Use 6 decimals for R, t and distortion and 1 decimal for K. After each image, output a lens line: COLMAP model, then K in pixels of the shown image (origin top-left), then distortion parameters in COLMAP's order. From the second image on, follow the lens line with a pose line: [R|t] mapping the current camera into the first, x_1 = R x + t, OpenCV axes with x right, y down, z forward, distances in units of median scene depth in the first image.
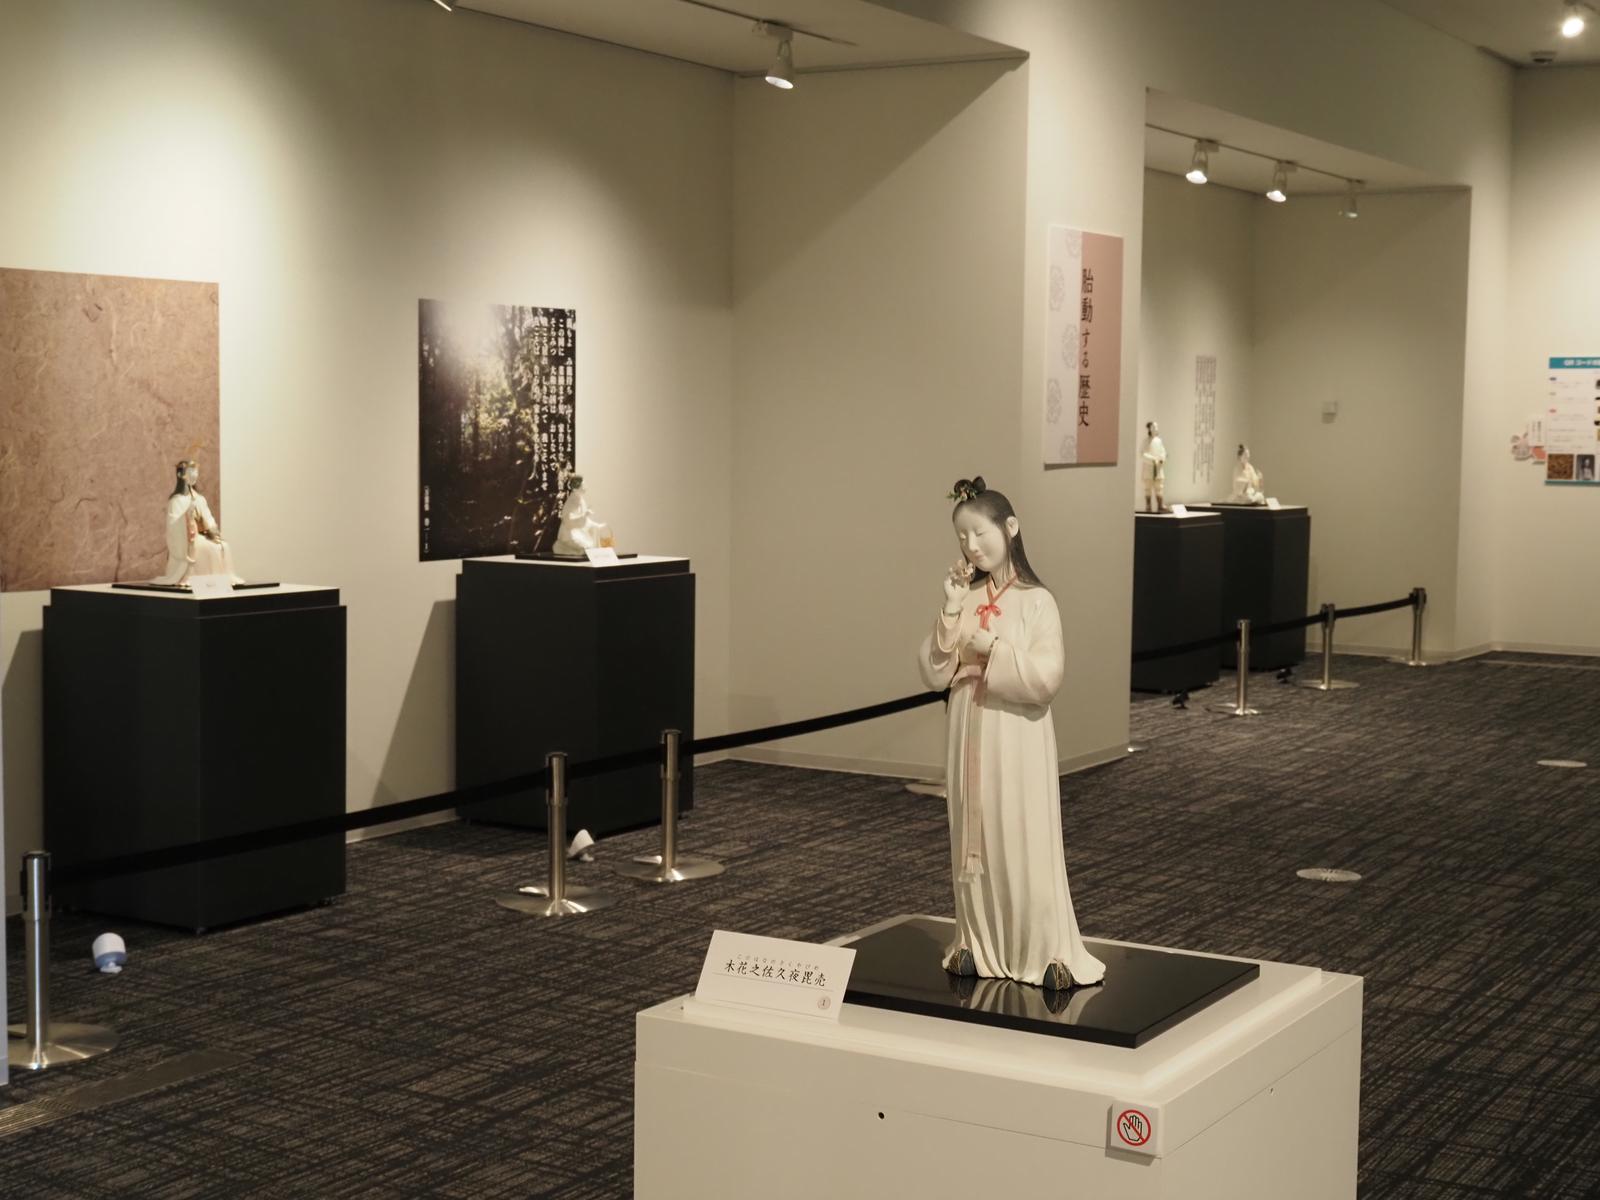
lens RADIAL K [[2264.0, 0, 800.6], [0, 2264.0, 598.8], [0, 0, 1]] dist [0.020991, 0.000000]
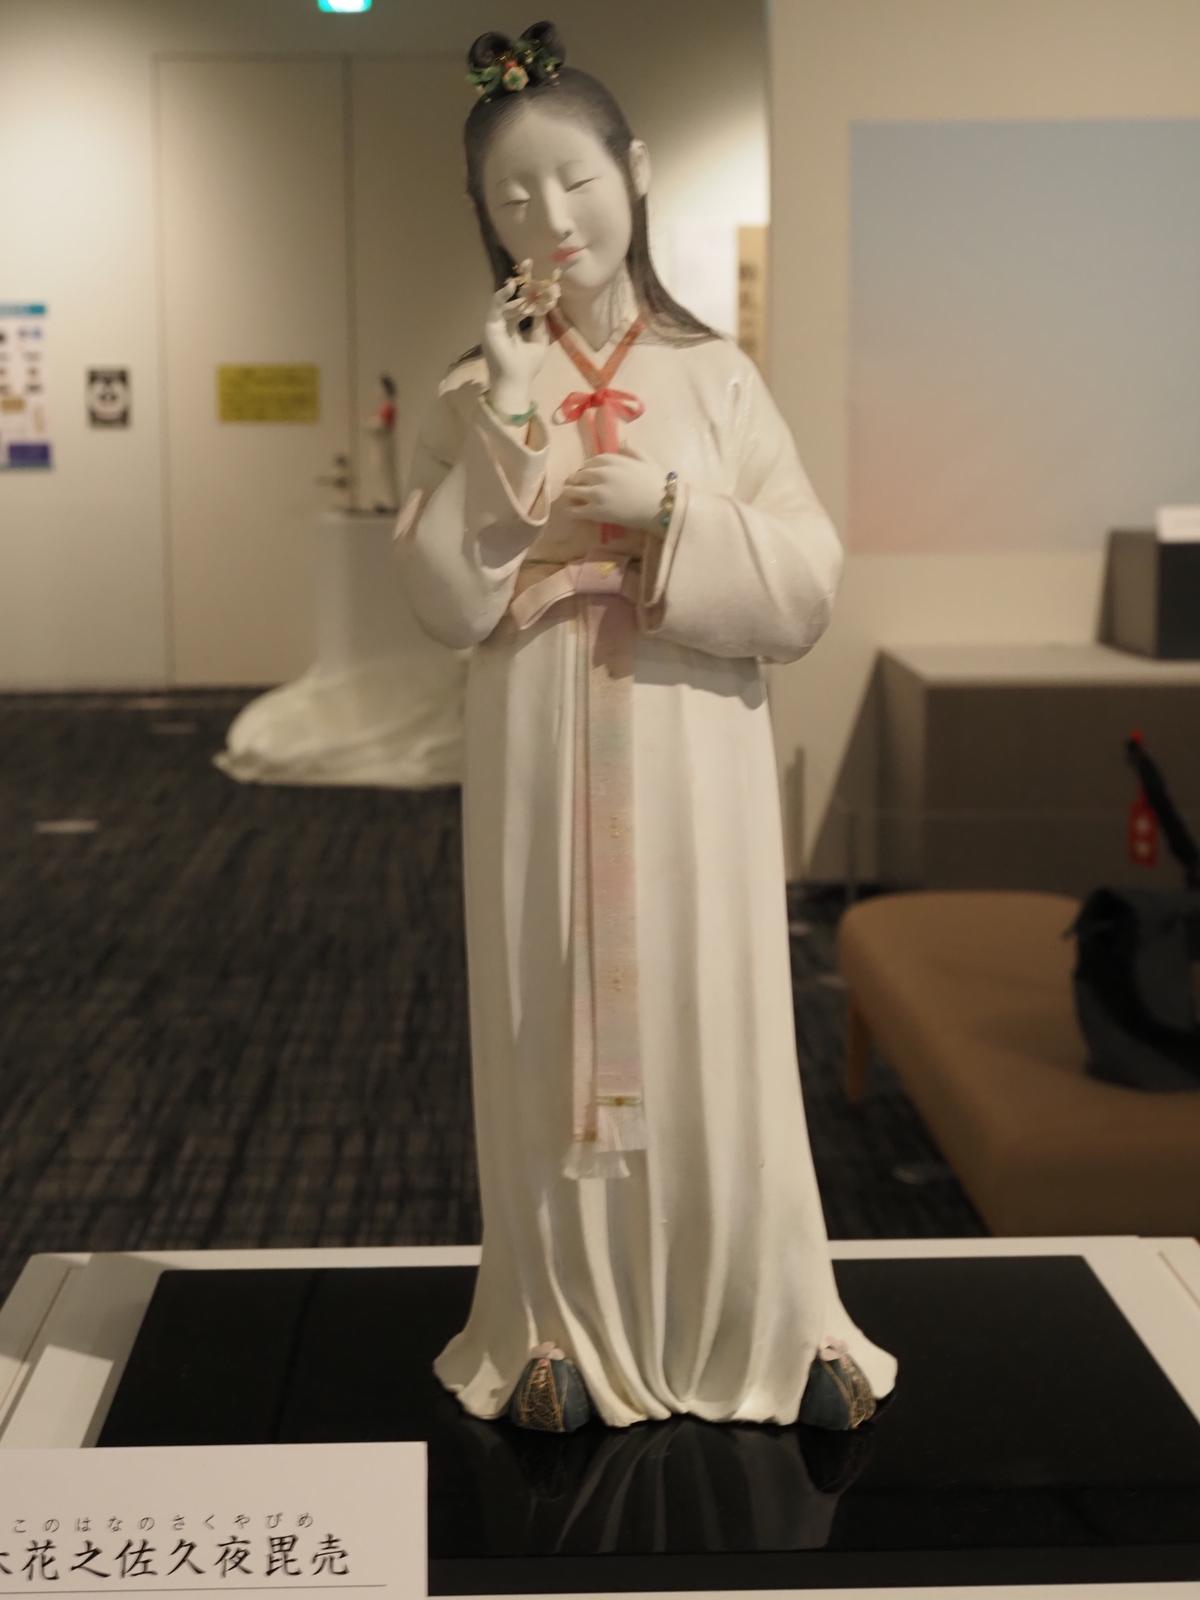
lens RADIAL K [[2974.4, 0, 600.1], [0, 2974.4, 802.6], [0, 0, 1]] dist [0.006751, 0.000000]
pose [[0.854607, -0.089823, 0.511448, -0.159346], [0.061168, 0.995482, 0.072622, 0.032874], [-0.515661, -0.030779, 0.856240, 0.604642]]
